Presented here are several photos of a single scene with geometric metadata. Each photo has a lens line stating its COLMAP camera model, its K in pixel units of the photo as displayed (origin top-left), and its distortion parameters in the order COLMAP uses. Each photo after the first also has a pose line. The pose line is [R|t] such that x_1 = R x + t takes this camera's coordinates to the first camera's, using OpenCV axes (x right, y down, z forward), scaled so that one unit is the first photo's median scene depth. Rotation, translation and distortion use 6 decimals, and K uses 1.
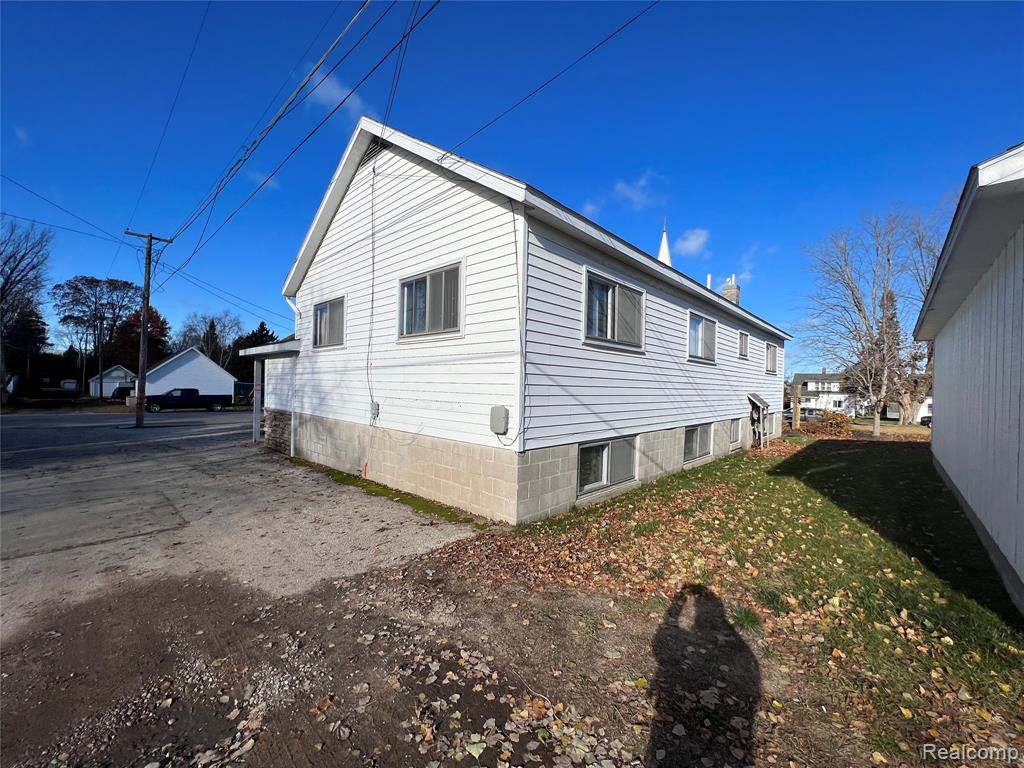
lens RADIAL K [[409.2, 0, 513.6], [0, 409.2, 385.2], [0, 0, 1]] dist [-0.000025, 0.000000]
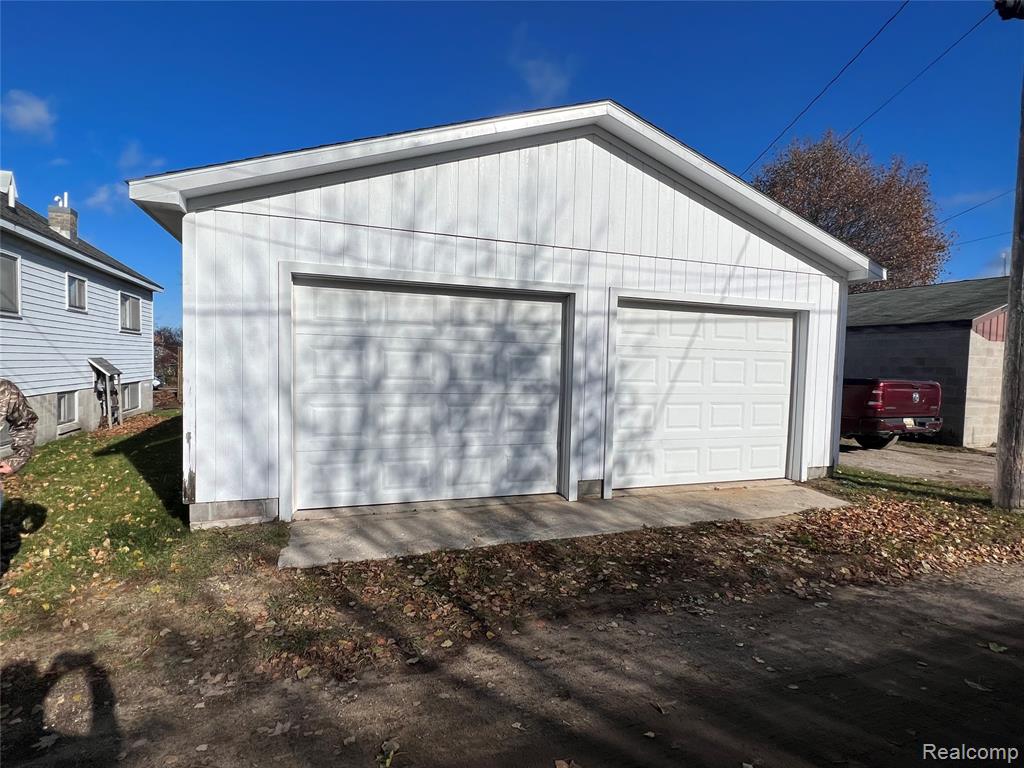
lens RADIAL K [[538.1, 0, 513.1], [0, 538.1, 388.9], [0, 0, 1]] dist [0.004162, 0.000522]
pose [[0.444148, -0.054495, 0.894294, 0.019261], [-0.016185, 0.997498, 0.068822, -0.004199], [-0.895807, -0.045041, 0.442155, -0.159265]]
